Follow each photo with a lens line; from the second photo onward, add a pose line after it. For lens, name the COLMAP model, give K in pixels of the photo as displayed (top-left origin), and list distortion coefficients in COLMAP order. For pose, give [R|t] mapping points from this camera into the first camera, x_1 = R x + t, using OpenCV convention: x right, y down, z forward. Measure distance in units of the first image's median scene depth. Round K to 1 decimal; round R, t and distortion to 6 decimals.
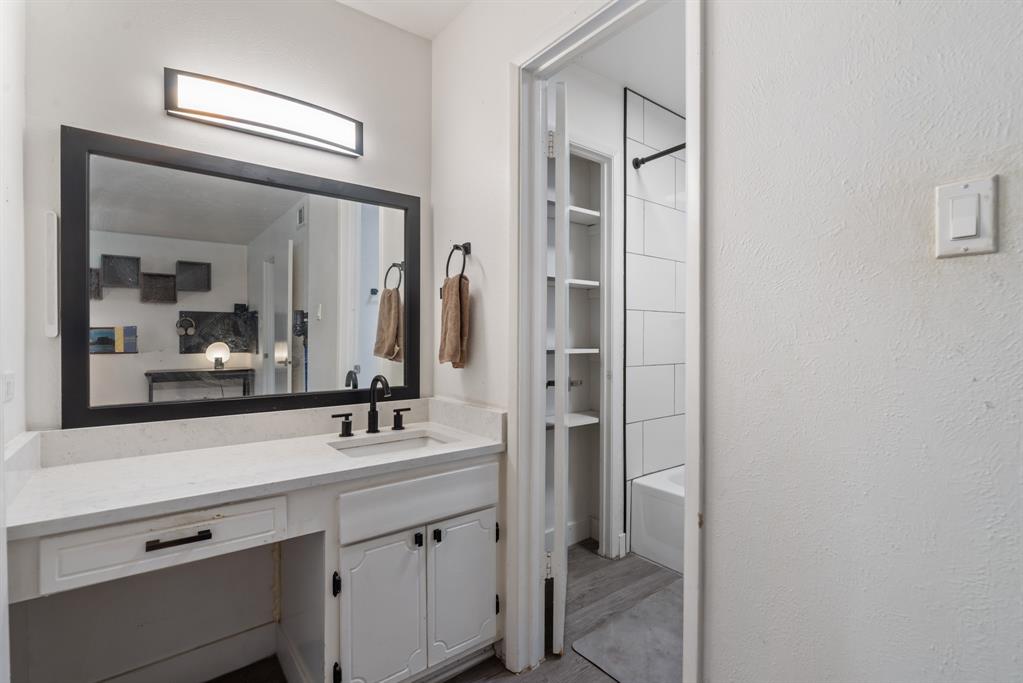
lens RADIAL K [[473.2, 0, 515.4], [0, 473.2, 340.1], [0, 0, 1]] dist [-0.000694, -0.000330]
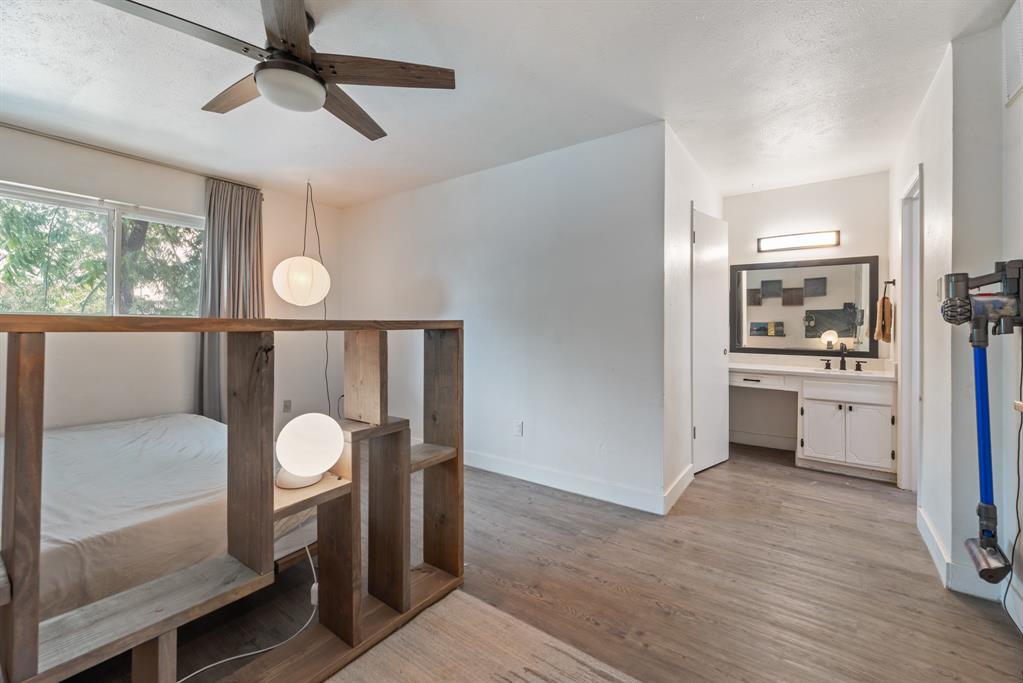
lens RADIAL K [[418.6, 0, 511.2], [0, 418.6, 325.9], [0, 0, 1]] dist [-0.002010, -0.000342]
pose [[0.274836, -0.003680, -0.961484, 1.119224], [-0.004341, 0.999978, -0.005068, 0.004674], [0.961481, 0.005567, 0.274813, -1.002192]]
